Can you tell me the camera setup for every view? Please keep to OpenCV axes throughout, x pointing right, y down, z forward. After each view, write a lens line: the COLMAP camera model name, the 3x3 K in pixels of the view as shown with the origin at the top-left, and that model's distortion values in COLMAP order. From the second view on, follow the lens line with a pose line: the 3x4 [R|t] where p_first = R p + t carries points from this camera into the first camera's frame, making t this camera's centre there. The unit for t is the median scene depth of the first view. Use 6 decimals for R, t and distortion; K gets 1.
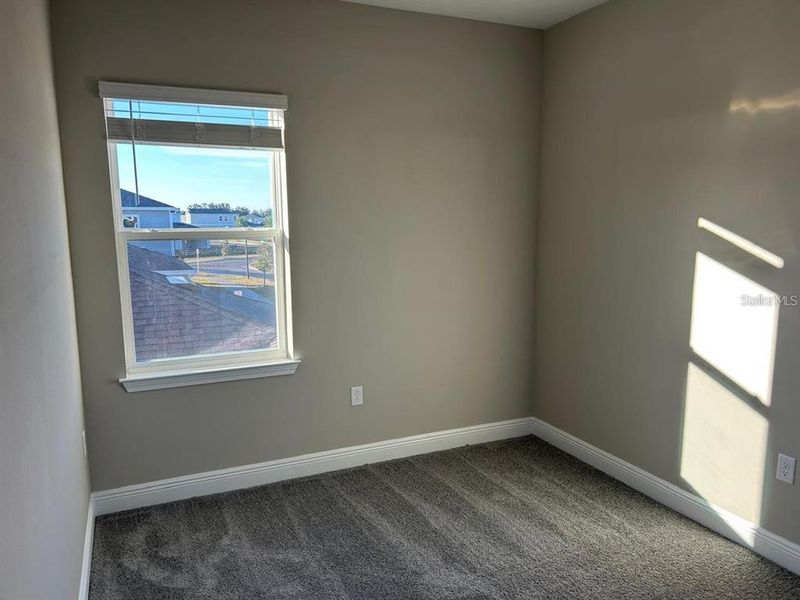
lens RADIAL K [[608.0, 0, 401.7], [0, 608.0, 311.1], [0, 0, 1]] dist [0.015365, -0.002802]
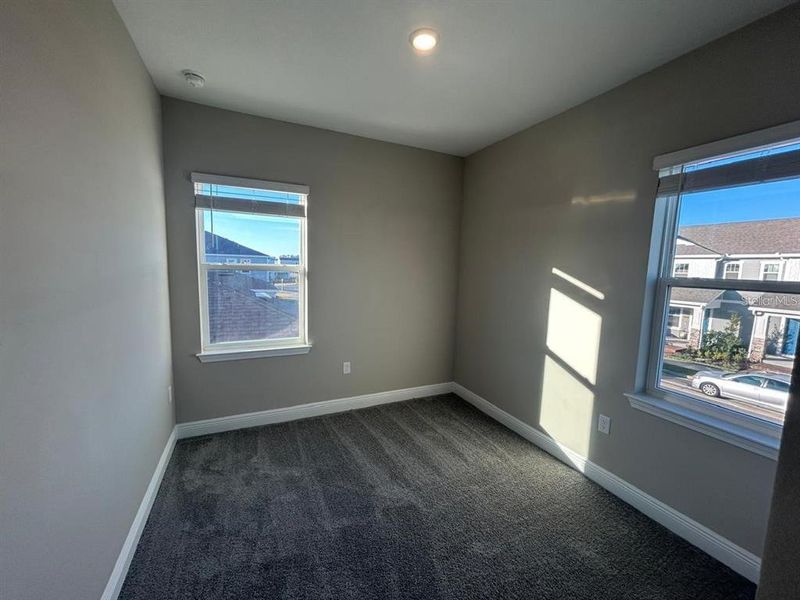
lens RADIAL K [[320.8, 0, 400.0], [0, 320.8, 300.0], [0, 0, 1]] dist [-0.002787, -0.000087]
pose [[0.999241, 0.033628, 0.019646, 0.055915], [-0.032638, 0.998281, -0.048672, -0.008362], [-0.021249, 0.047994, 0.998622, 0.135967]]
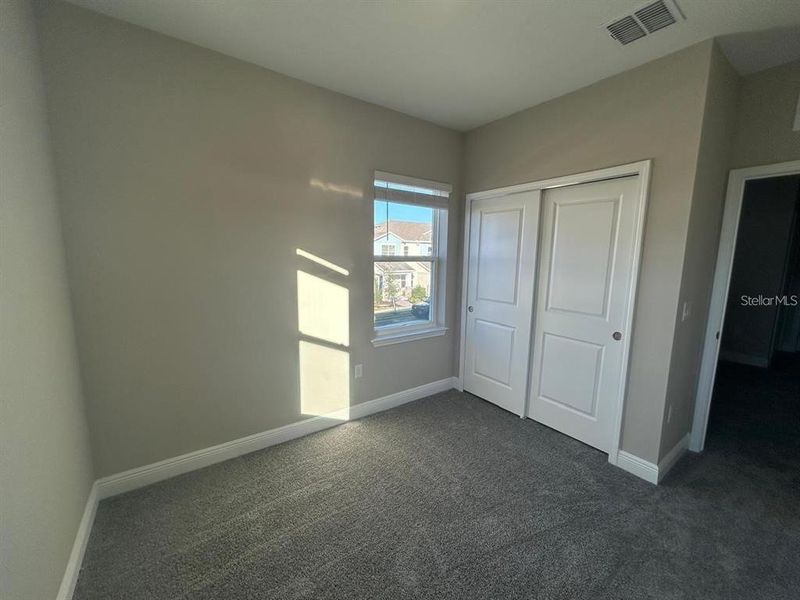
lens RADIAL K [[320.8, 0, 400.0], [0, 320.8, 300.0], [0, 0, 1]] dist [-0.002787, -0.000087]
pose [[-0.191855, -0.132075, 0.972496, -0.348730], [0.137413, 0.977528, 0.159867, -0.110639], [-0.971756, 0.164304, -0.169394, 0.845129]]
